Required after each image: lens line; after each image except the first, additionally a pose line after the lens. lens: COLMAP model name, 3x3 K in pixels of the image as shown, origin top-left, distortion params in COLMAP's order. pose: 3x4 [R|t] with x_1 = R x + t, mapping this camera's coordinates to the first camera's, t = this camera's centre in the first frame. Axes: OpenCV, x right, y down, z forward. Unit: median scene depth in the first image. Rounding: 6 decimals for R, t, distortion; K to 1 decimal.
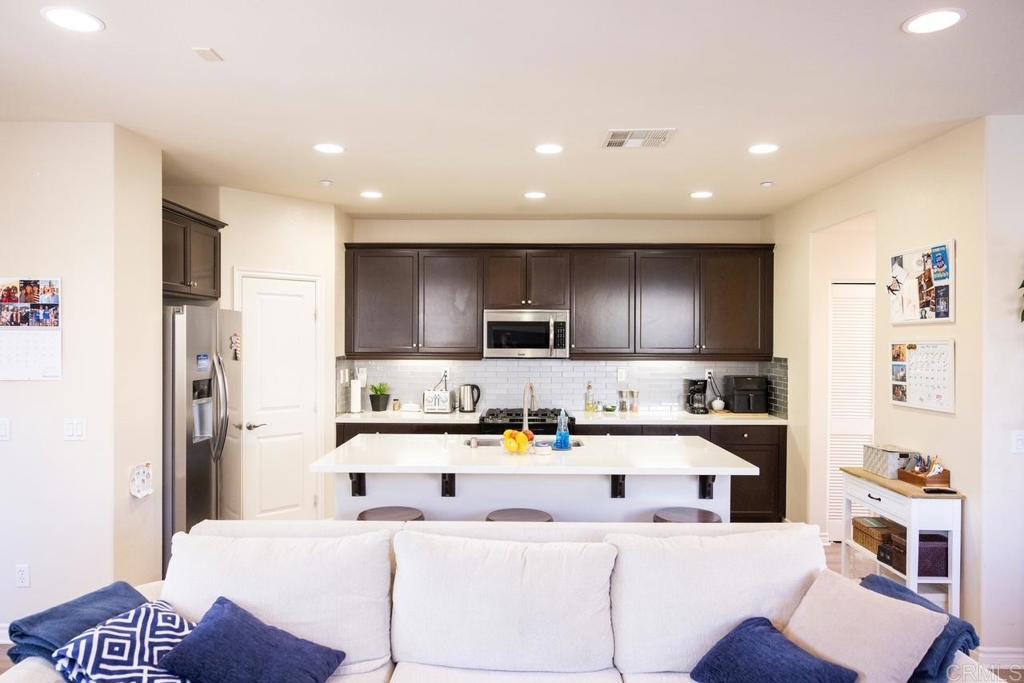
lens RADIAL K [[684.2, 0, 508.4], [0, 684.2, 342.5], [0, 0, 1]] dist [-0.008926, 0.011799]
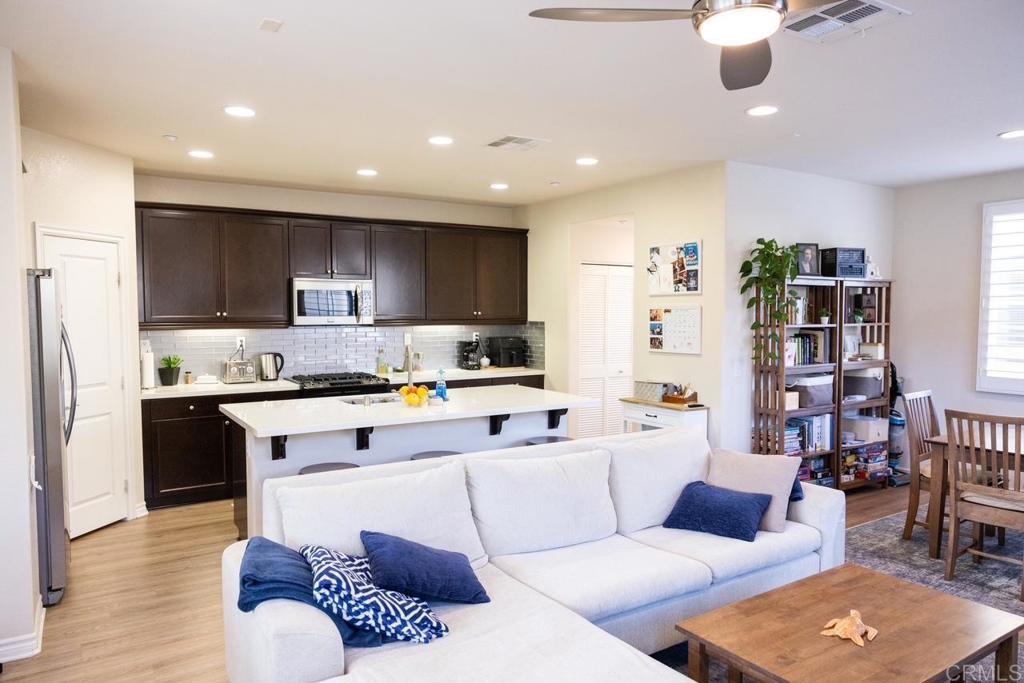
lens RADIAL K [[684.2, 0, 508.6], [0, 684.2, 343.3], [0, 0, 1]] dist [-0.008926, 0.011799]
pose [[0.843313, -0.031133, 0.536519, -0.345384], [0.007087, 0.998878, 0.046822, 0.003425], [-0.537375, -0.035684, 0.842588, -0.033786]]
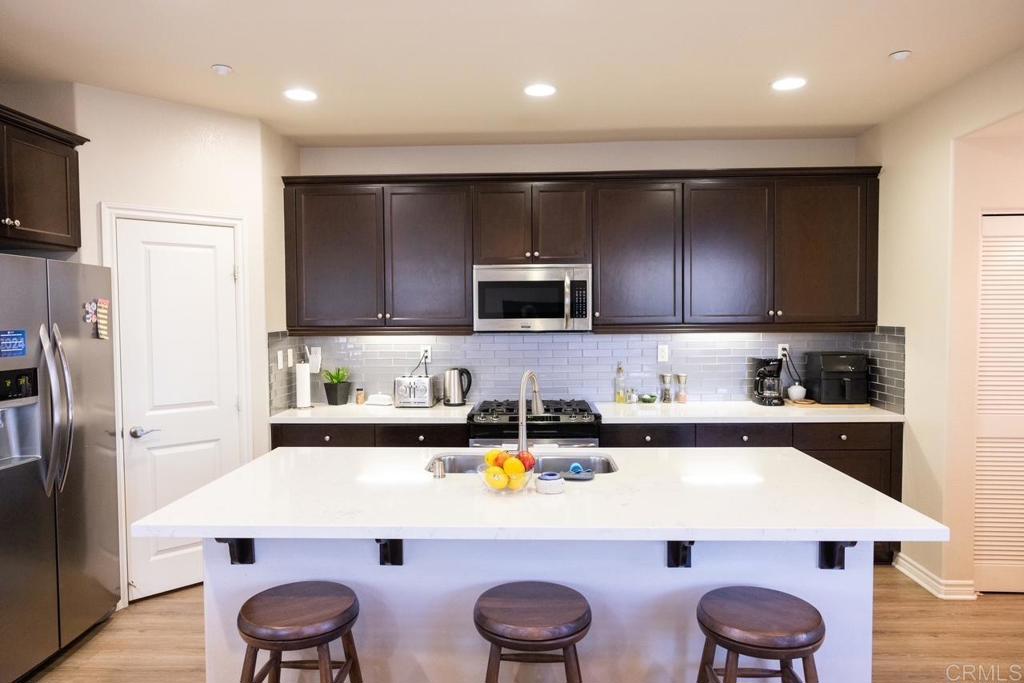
lens RADIAL K [[684.2, 0, 508.3], [0, 684.2, 339.5], [0, 0, 1]] dist [-0.008926, 0.011799]
pose [[0.999489, -0.010896, -0.030048, 0.024253], [0.011816, 0.999462, 0.030608, 0.009772], [0.029699, -0.030948, 0.999080, 0.303324]]
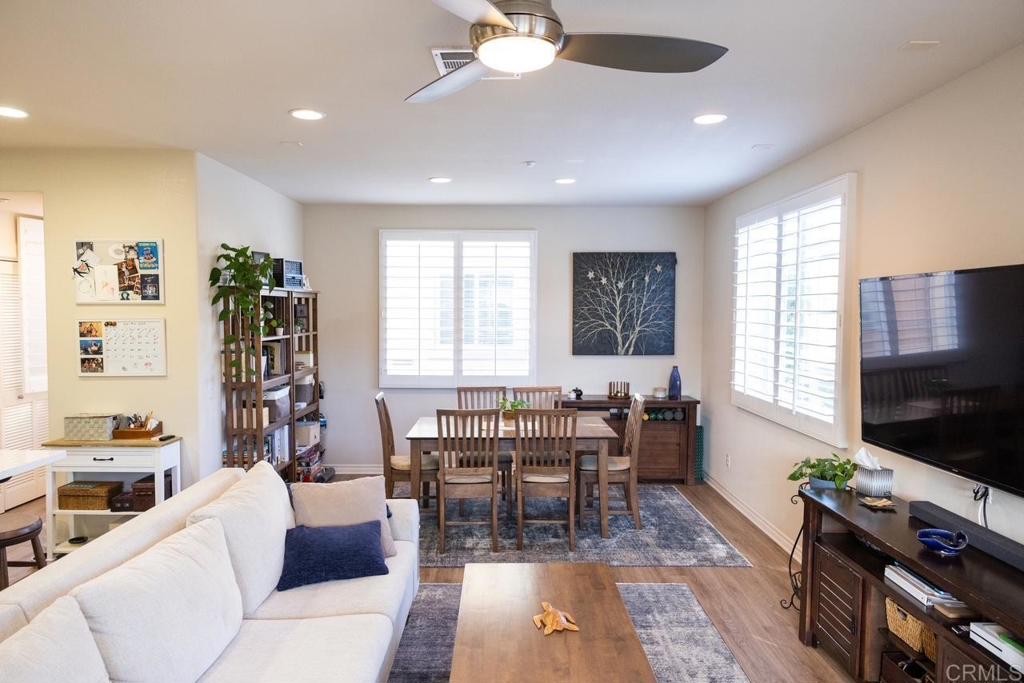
lens RADIAL K [[684.2, 0, 507.7], [0, 684.2, 347.4], [0, 0, 1]] dist [-0.008926, 0.011799]
pose [[-0.006384, -0.059361, 0.998216, -0.410877], [-0.000400, 0.998237, 0.059359, -0.016614], [-0.999980, -0.000021, -0.006397, 0.243676]]
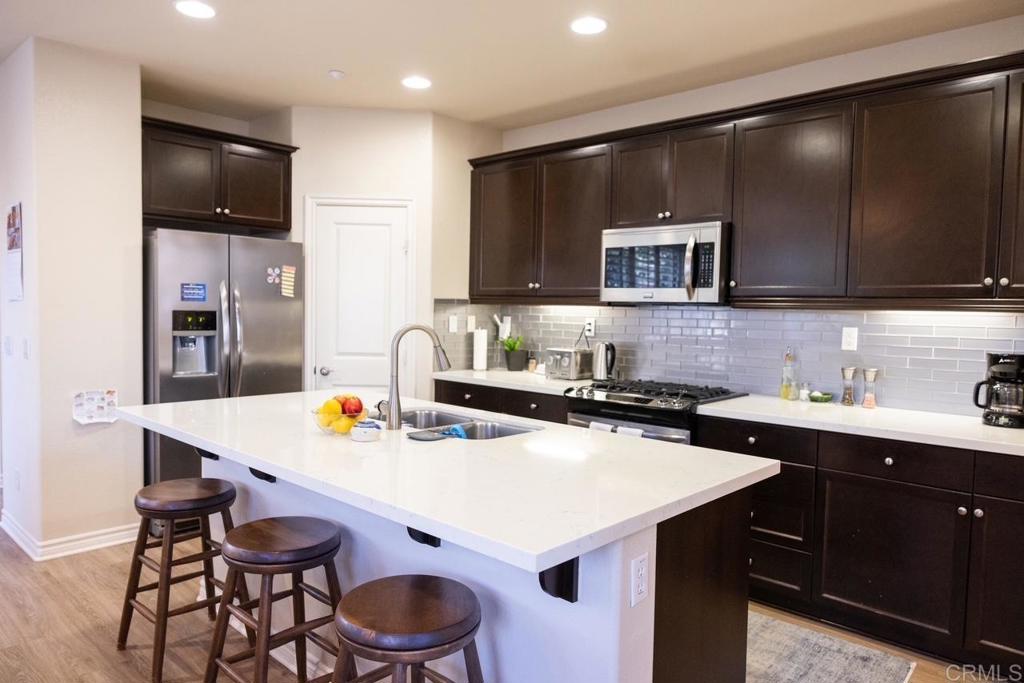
lens RADIAL K [[684.2, 0, 506.7], [0, 684.2, 342.8], [0, 0, 1]] dist [-0.008926, 0.011799]
pose [[0.731279, 0.045384, -0.680567, 0.396469], [-0.021035, 0.998810, 0.044005, 0.038381], [0.681754, -0.017864, 0.731364, 0.483974]]
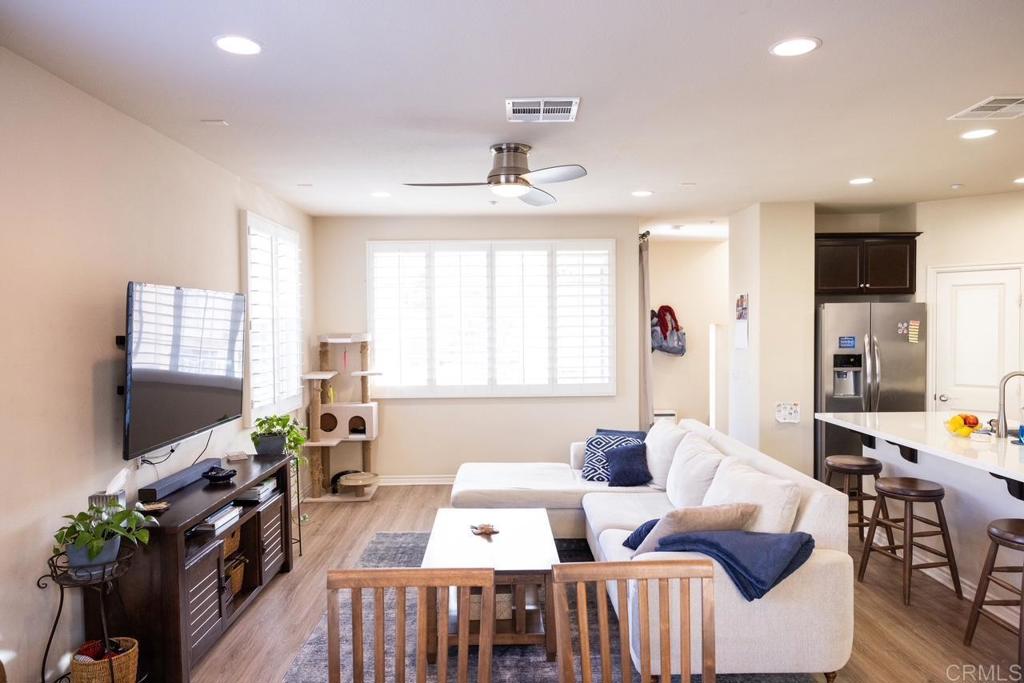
lens RADIAL K [[684.2, 0, 507.9], [0, 684.2, 349.2], [0, 0, 1]] dist [-0.008926, 0.011799]
pose [[0.013715, 0.030709, -0.999434, 0.769621], [0.005098, 0.999513, 0.030781, -0.002947], [0.999893, -0.005517, 0.013551, 0.216155]]
